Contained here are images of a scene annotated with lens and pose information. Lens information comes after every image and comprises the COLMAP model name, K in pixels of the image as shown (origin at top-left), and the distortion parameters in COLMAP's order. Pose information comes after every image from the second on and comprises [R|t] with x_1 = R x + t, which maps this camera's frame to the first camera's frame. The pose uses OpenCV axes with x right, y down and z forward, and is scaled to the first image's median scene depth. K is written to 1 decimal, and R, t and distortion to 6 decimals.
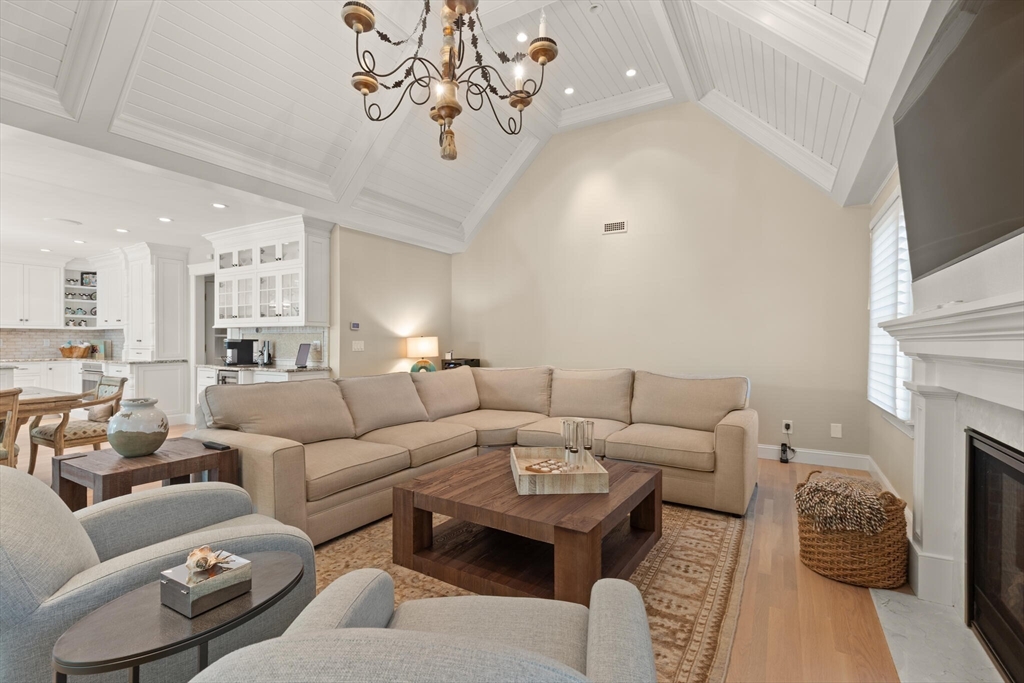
lens RADIAL K [[460.3, 0, 515.9], [0, 460.3, 345.9], [0, 0, 1]] dist [0.001711, 0.000352]
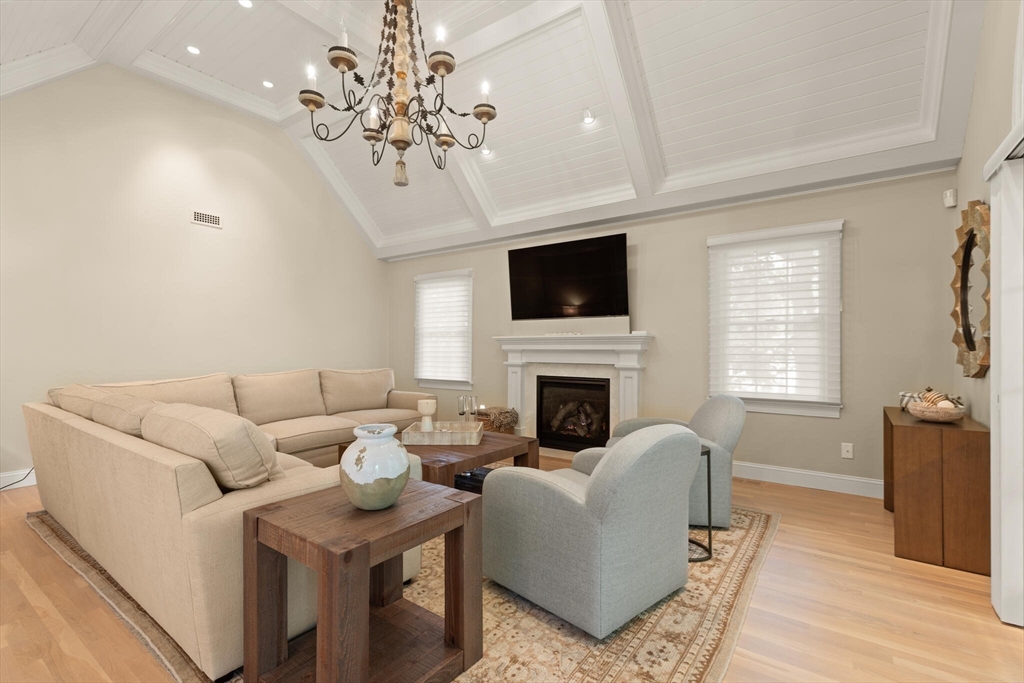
lens RADIAL K [[460.3, 0, 515.9], [0, 460.3, 345.9], [0, 0, 1]] dist [0.001711, 0.000352]
pose [[0.086693, -0.003299, 0.996230, -0.684299], [0.014683, 0.999890, 0.002034, -0.001040], [-0.996127, 0.014452, 0.086732, 0.342310]]
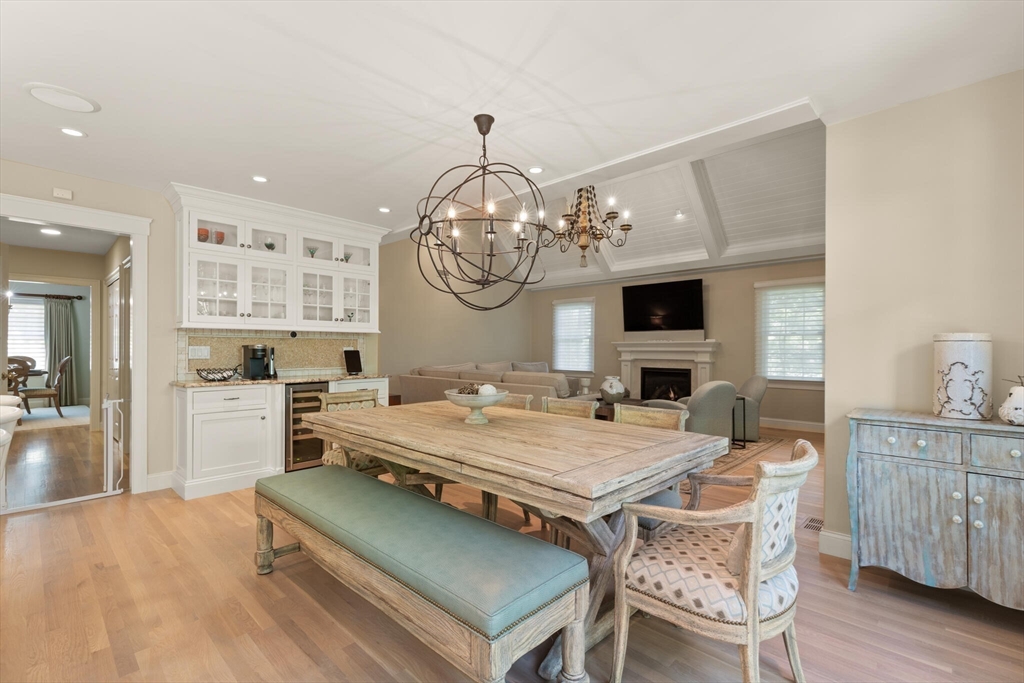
lens RADIAL K [[460.3, 0, 515.9], [0, 460.3, 345.9], [0, 0, 1]] dist [0.001711, 0.000352]
pose [[0.231739, -0.000304, 0.972778, -1.319299], [0.012272, 0.999921, -0.002611, -0.007503], [-0.972701, 0.012543, 0.231725, 0.440307]]
